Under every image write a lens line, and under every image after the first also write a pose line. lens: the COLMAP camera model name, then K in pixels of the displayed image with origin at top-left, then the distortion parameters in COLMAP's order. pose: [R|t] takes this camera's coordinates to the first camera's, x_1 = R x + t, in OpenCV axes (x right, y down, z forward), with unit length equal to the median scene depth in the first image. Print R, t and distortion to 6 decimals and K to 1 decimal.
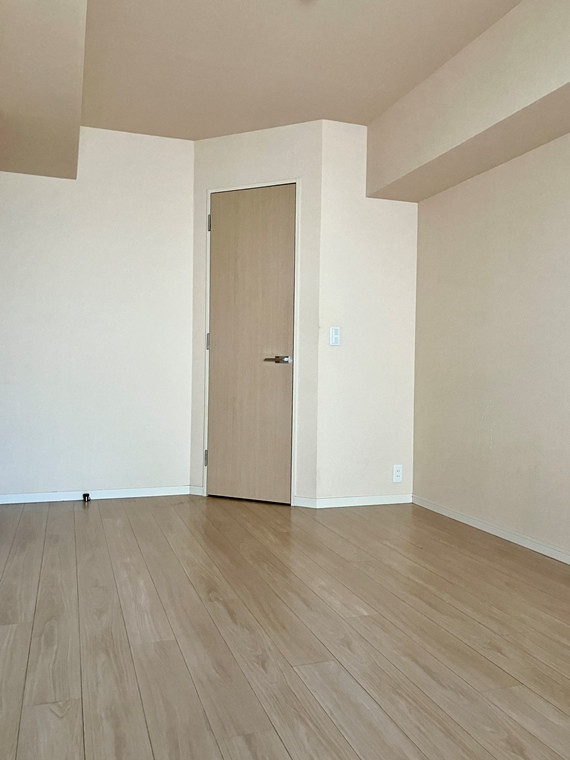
lens RADIAL K [[631.5, 0, 285.0], [0, 631.5, 380.0], [0, 0, 1]] dist [-0.002537, 0.003027]
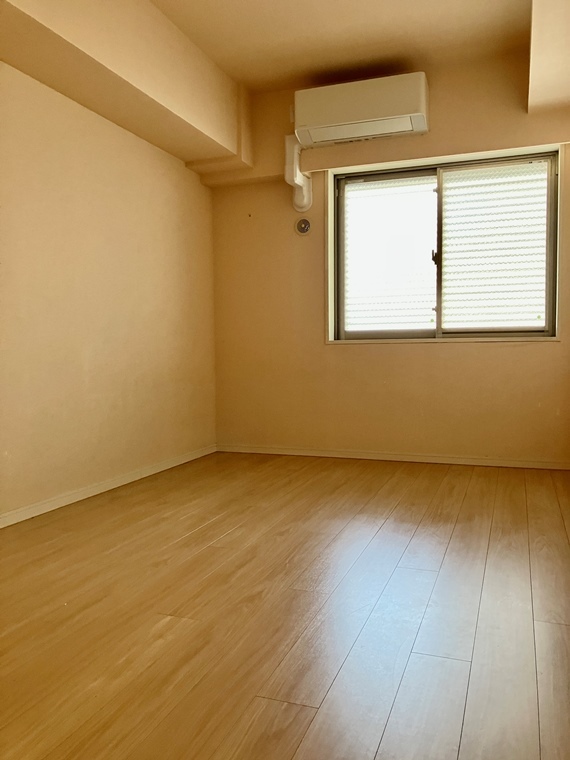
lens RADIAL K [[631.5, 0, 285.0], [0, 631.5, 380.0], [0, 0, 1]] dist [-0.002537, 0.003027]
pose [[-0.775086, -0.039797, 0.630602, -0.456161], [0.010470, 0.997069, 0.075794, 0.013565], [-0.631769, 0.065349, -0.772397, 1.447324]]
